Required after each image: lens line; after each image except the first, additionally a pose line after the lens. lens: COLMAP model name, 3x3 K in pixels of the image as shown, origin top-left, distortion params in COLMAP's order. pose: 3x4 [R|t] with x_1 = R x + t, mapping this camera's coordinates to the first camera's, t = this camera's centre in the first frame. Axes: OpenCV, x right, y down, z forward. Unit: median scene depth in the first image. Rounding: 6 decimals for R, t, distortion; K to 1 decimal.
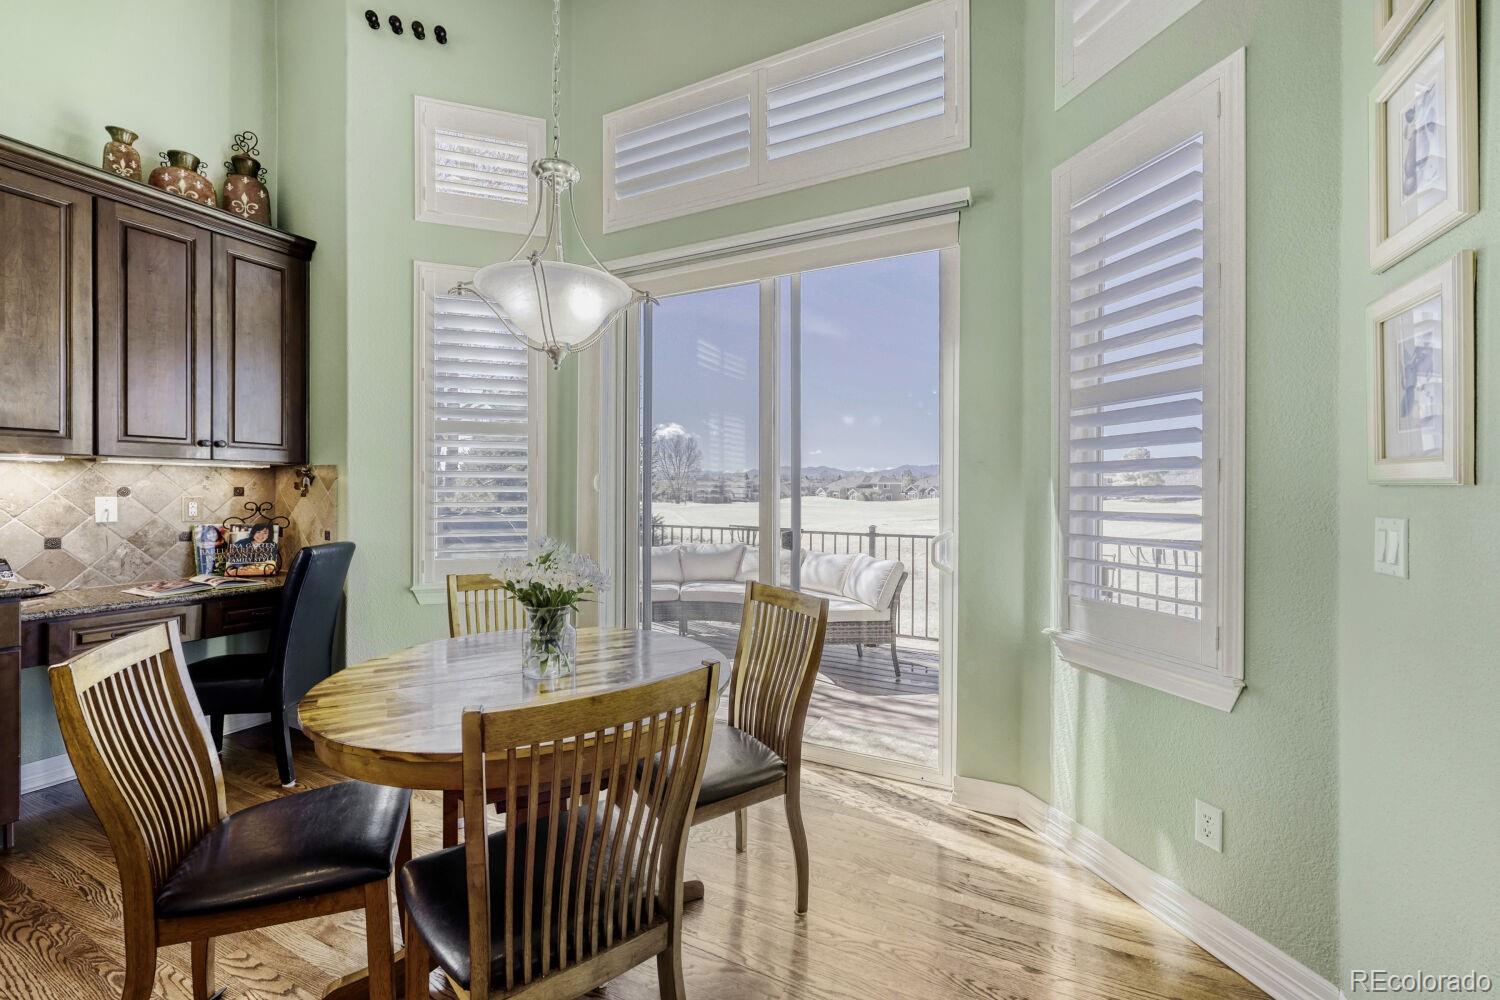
lens RADIAL K [[604.8, 0, 759.4], [0, 604.8, 495.1], [0, 0, 1]] dist [-0.001211, 0.000161]
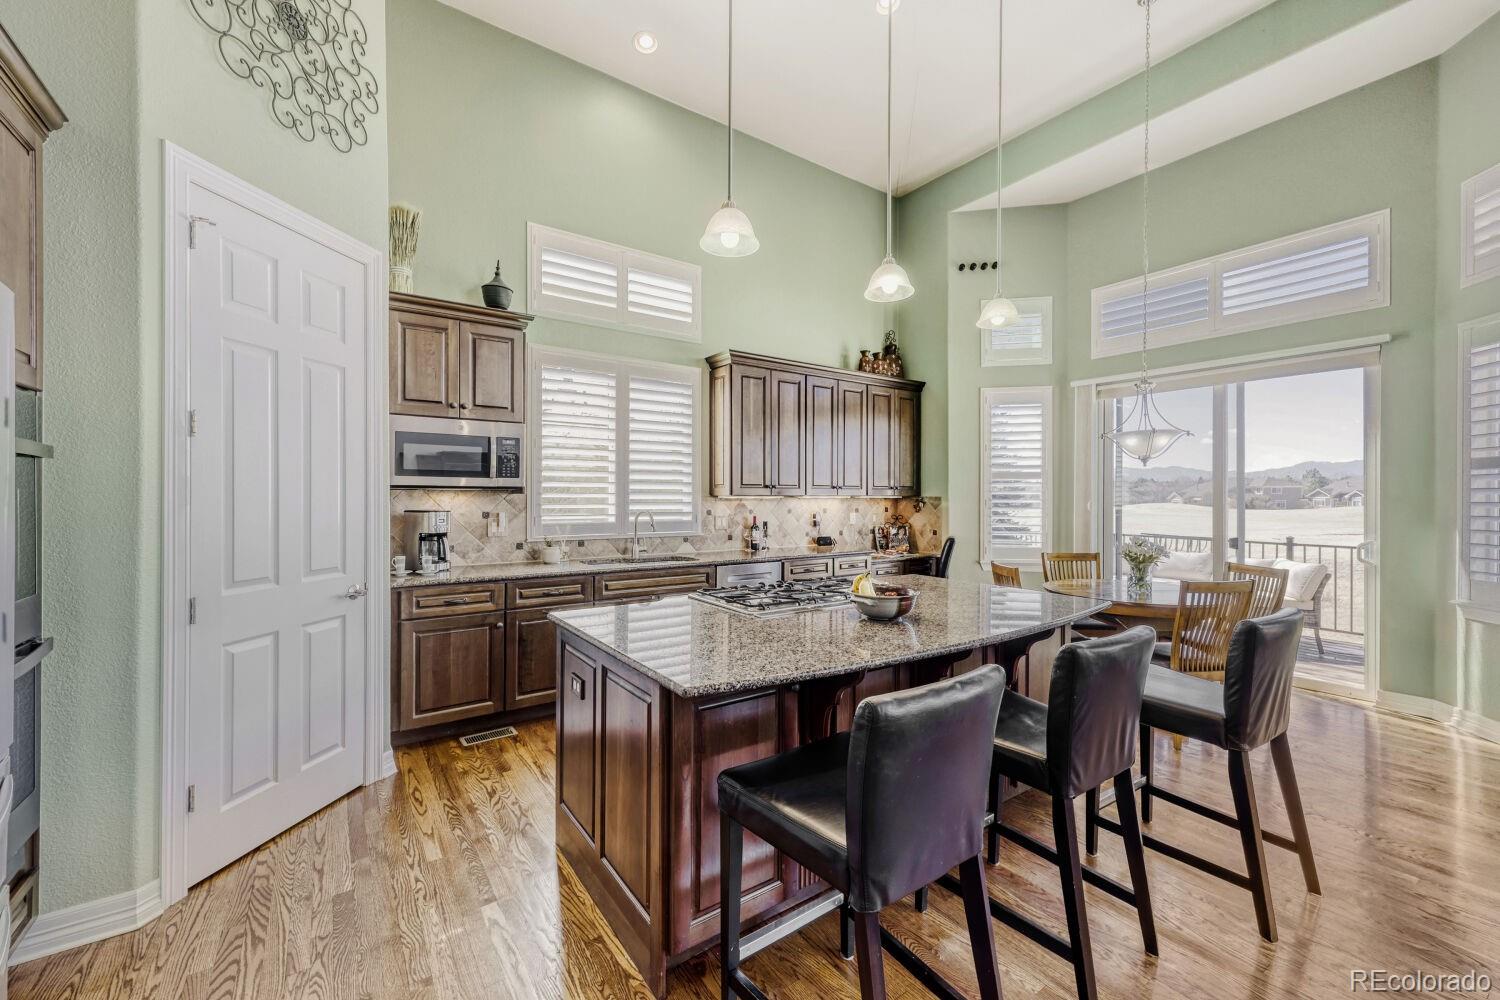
lens RADIAL K [[604.8, 0, 742.3], [0, 604.8, 497.5], [0, 0, 1]] dist [-0.001211, 0.000161]
pose [[0.870417, 0.000333, -0.492315, -0.288676], [-0.002142, 0.999993, -0.003110, -0.039535], [0.492310, 0.003761, 0.870412, -1.001584]]
